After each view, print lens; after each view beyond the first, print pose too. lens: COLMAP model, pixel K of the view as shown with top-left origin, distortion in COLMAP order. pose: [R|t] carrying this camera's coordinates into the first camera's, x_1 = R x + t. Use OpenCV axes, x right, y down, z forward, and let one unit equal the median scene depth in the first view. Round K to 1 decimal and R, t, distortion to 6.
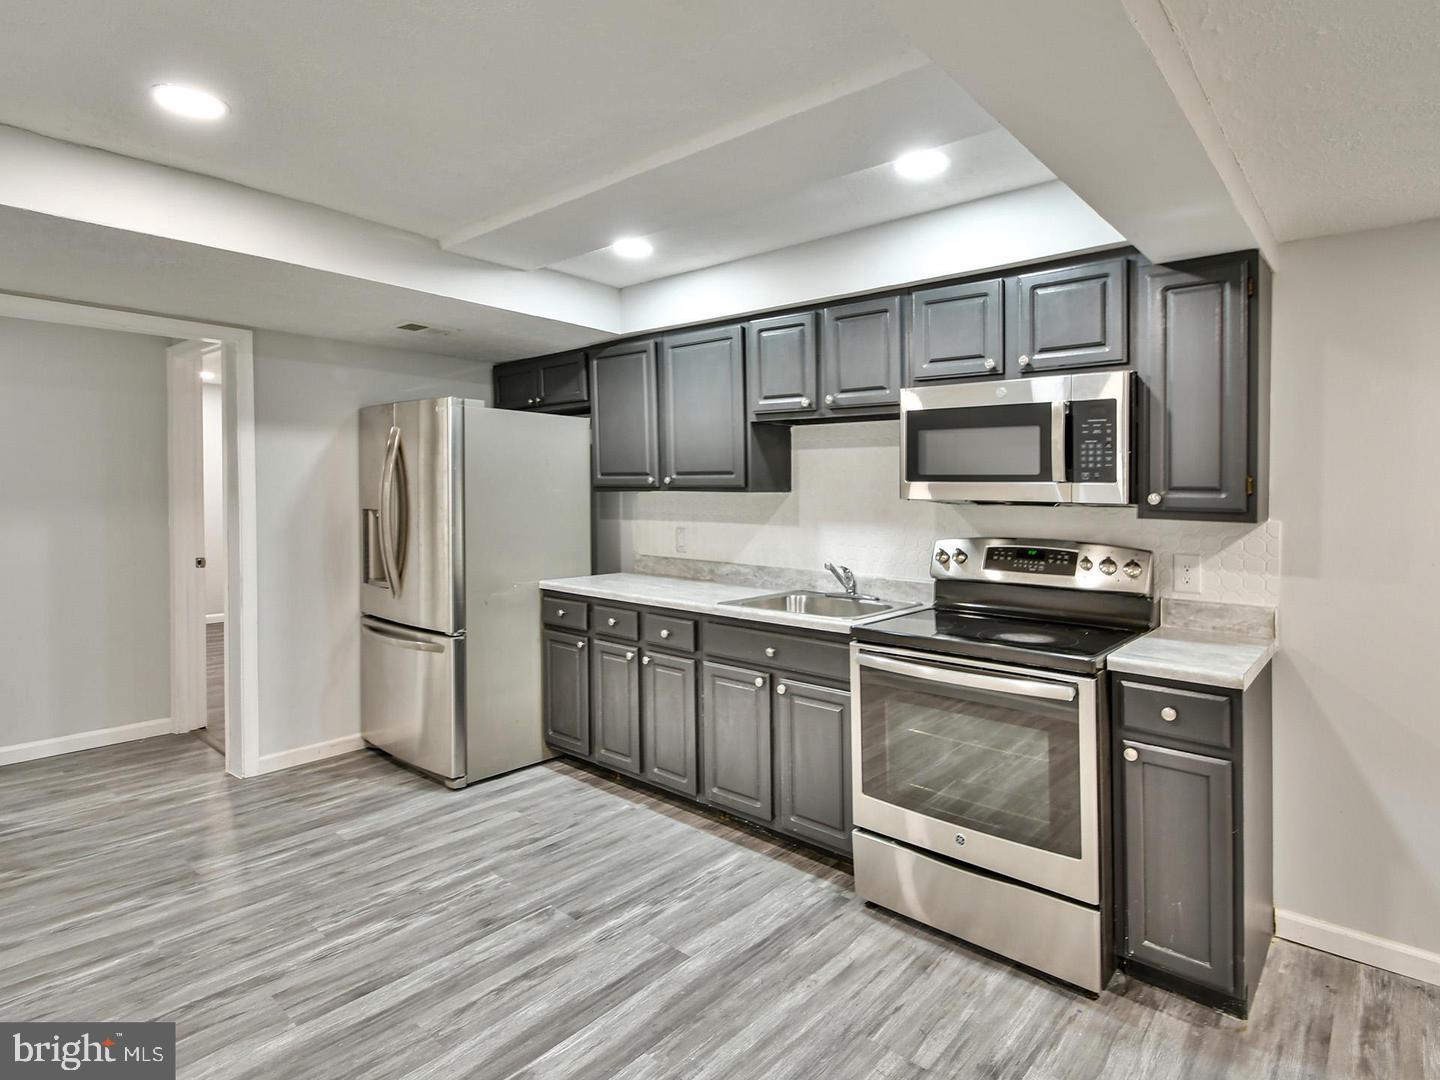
lens RADIAL K [[761.4, 0, 773.7], [0, 761.4, 505.7], [0, 0, 1]] dist [0.003367, -0.000194]
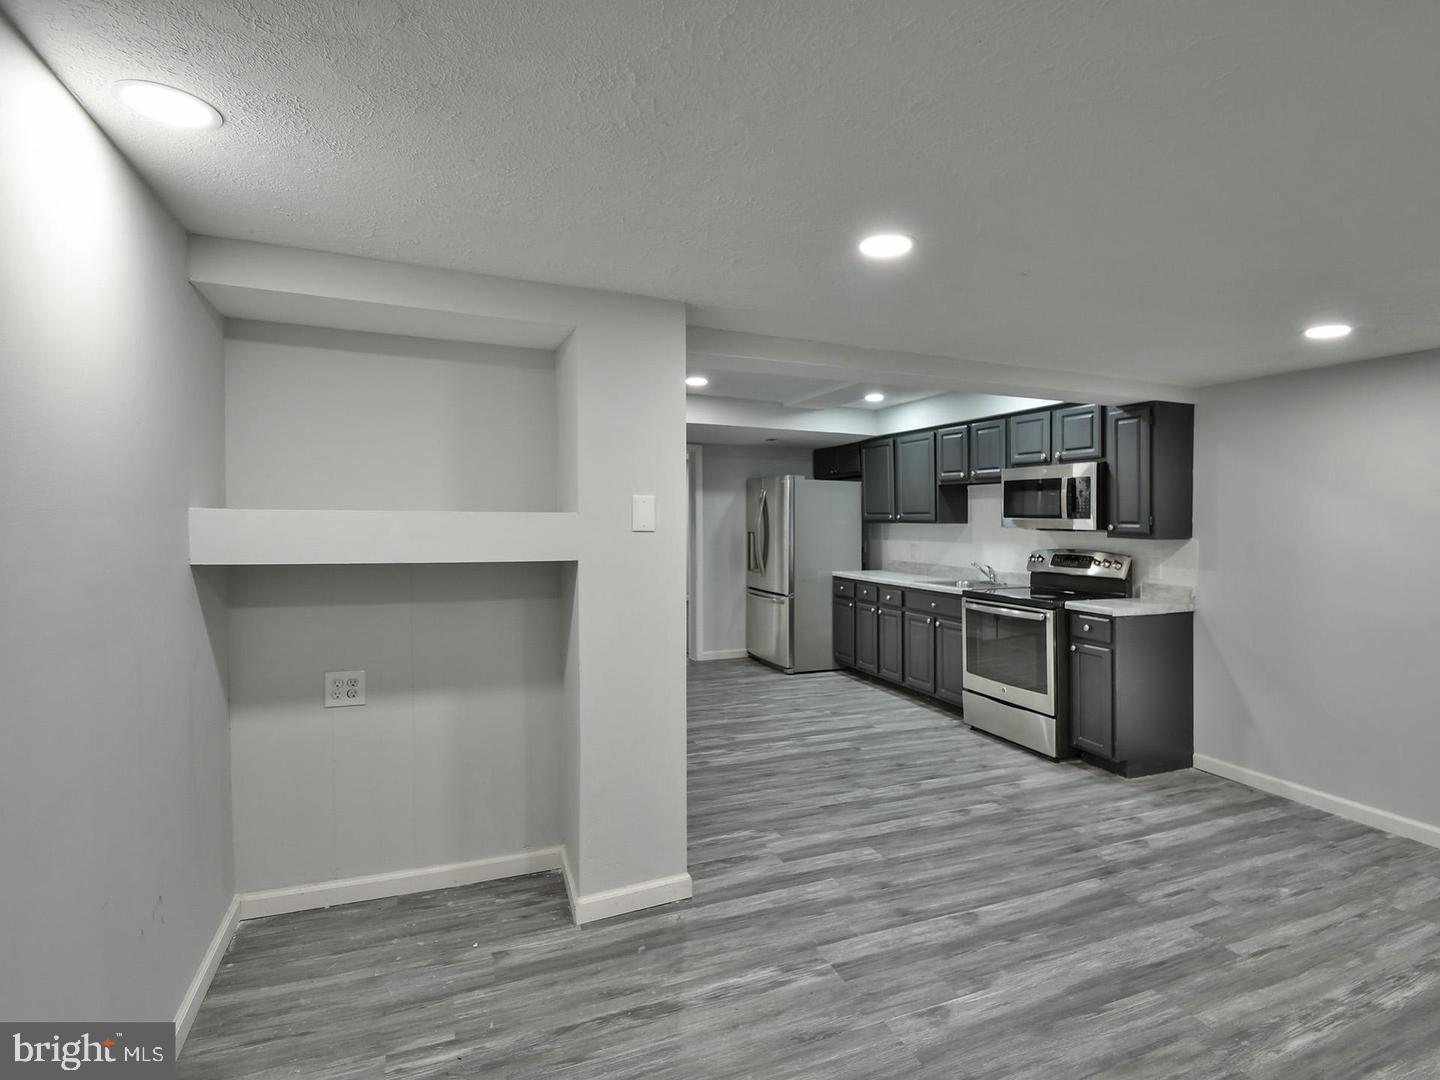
lens RADIAL K [[707.8, 0, 750.0], [0, 707.8, 515.2], [0, 0, 1]] dist [-0.001099, -0.001180]
pose [[0.886876, -0.004363, -0.461988, 0.377389], [-0.009349, 0.999581, -0.027388, 0.013394], [0.461914, 0.028609, 0.886463, -0.754567]]
